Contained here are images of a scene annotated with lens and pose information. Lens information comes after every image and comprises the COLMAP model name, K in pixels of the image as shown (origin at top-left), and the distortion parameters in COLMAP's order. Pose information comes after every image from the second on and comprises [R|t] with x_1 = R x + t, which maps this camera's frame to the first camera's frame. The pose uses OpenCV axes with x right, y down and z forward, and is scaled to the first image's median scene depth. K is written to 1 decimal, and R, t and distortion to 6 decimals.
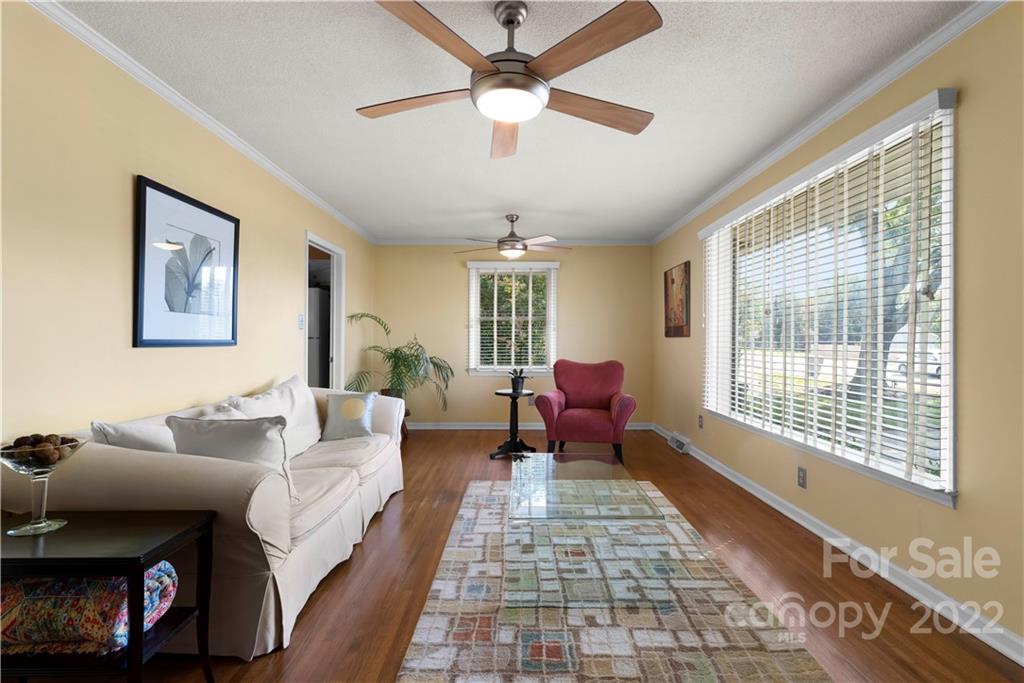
lens RADIAL K [[479.6, 0, 512.0], [0, 479.6, 341.5], [0, 0, 1]] dist [-0.003277, -0.000127]
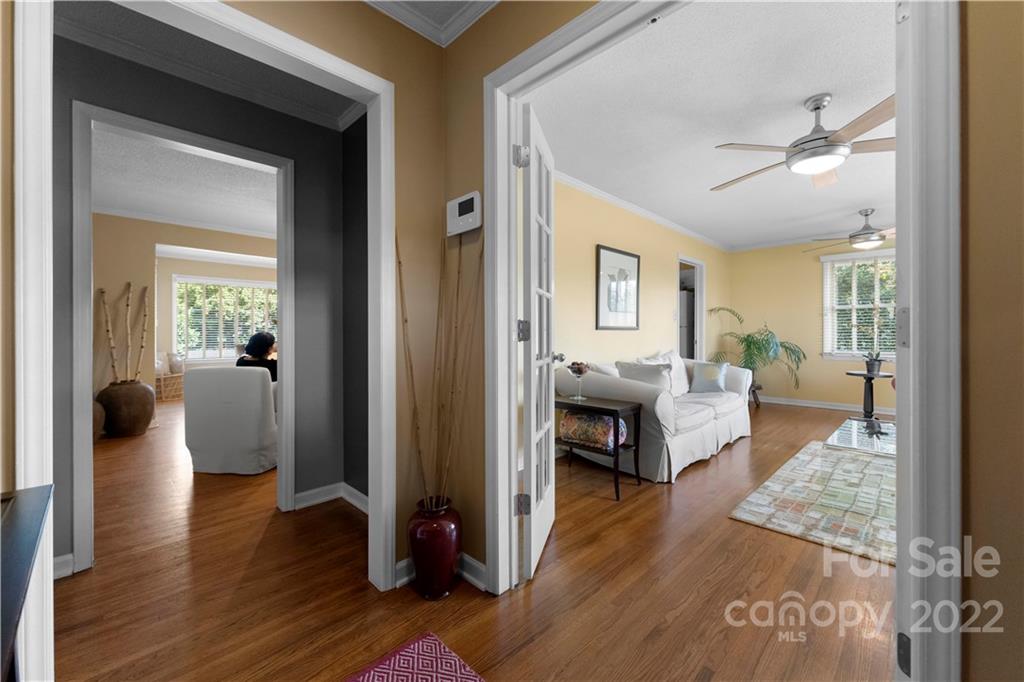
lens RADIAL K [[417.7, 0, 517.1], [0, 417.7, 335.5], [0, 0, 1]] dist [0.003986, 0.000165]
pose [[0.722673, -0.003108, -0.691183, 0.158322], [0.005424, 0.999985, 0.001175, 0.027341], [0.691168, -0.004598, 0.722679, -0.428535]]
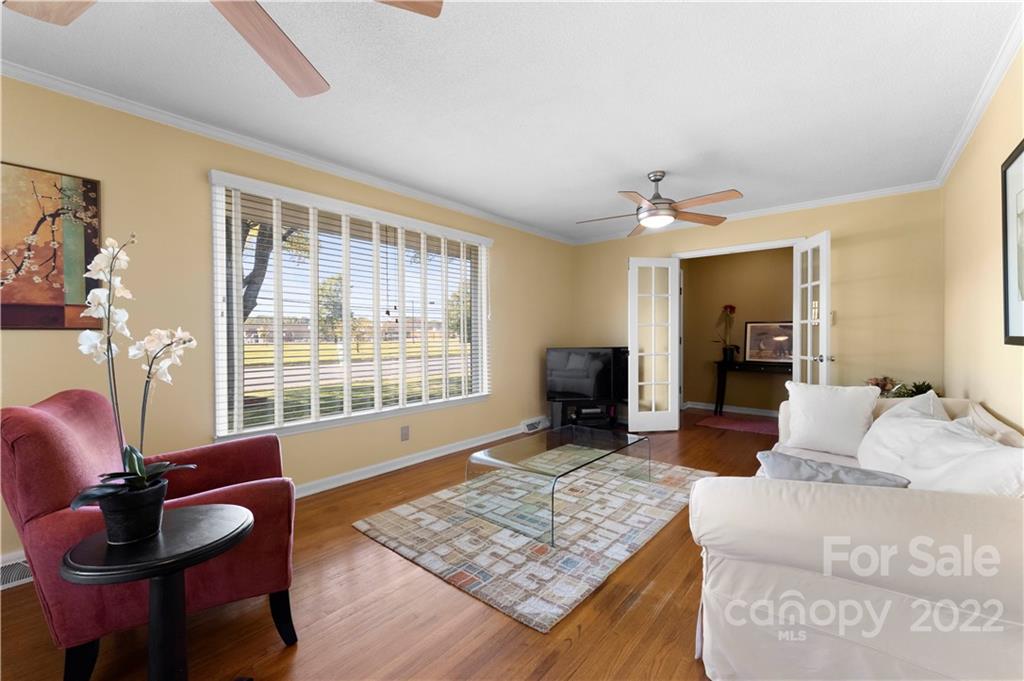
lens RADIAL K [[415.9, 0, 512.0], [0, 415.9, 340.5], [0, 0, 1]] dist [-0.000536, -0.000020]
pose [[-0.767317, -0.006552, 0.641234, -0.481456], [0.003086, 0.999898, 0.013910, -0.008028], [-0.641260, 0.012652, -0.767219, 1.978640]]
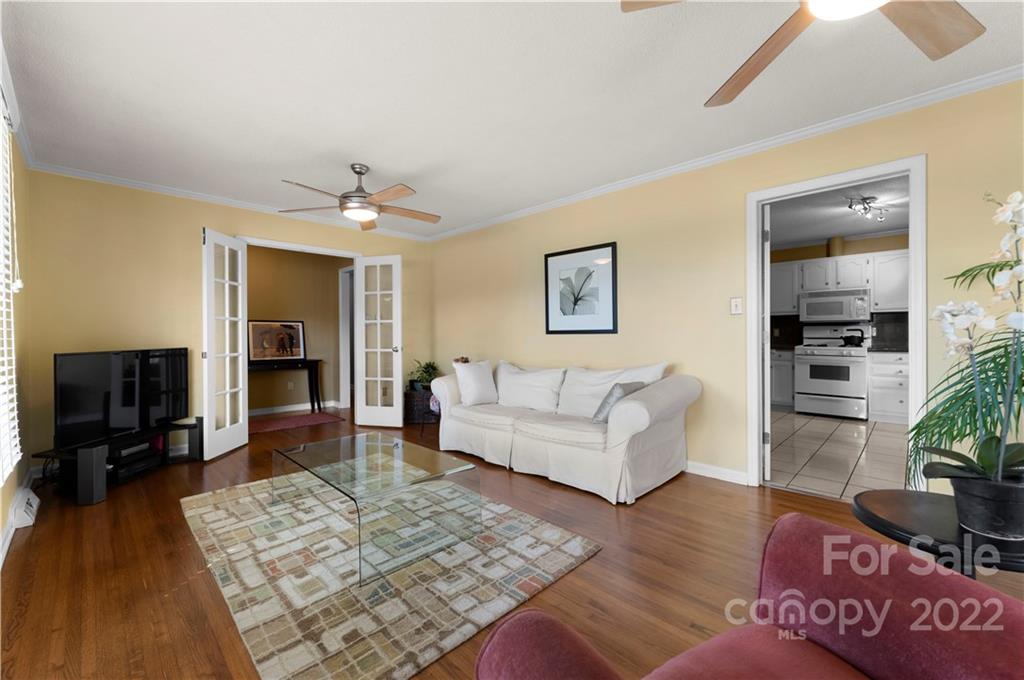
lens RADIAL K [[417.7, 0, 517.1], [0, 417.7, 334.5], [0, 0, 1]] dist [0.003986, 0.000165]
pose [[-0.697103, -0.000015, -0.716971, 0.576755], [0.004324, 0.999982, -0.004225, 0.018286], [0.716957, -0.006045, -0.697091, 1.936986]]
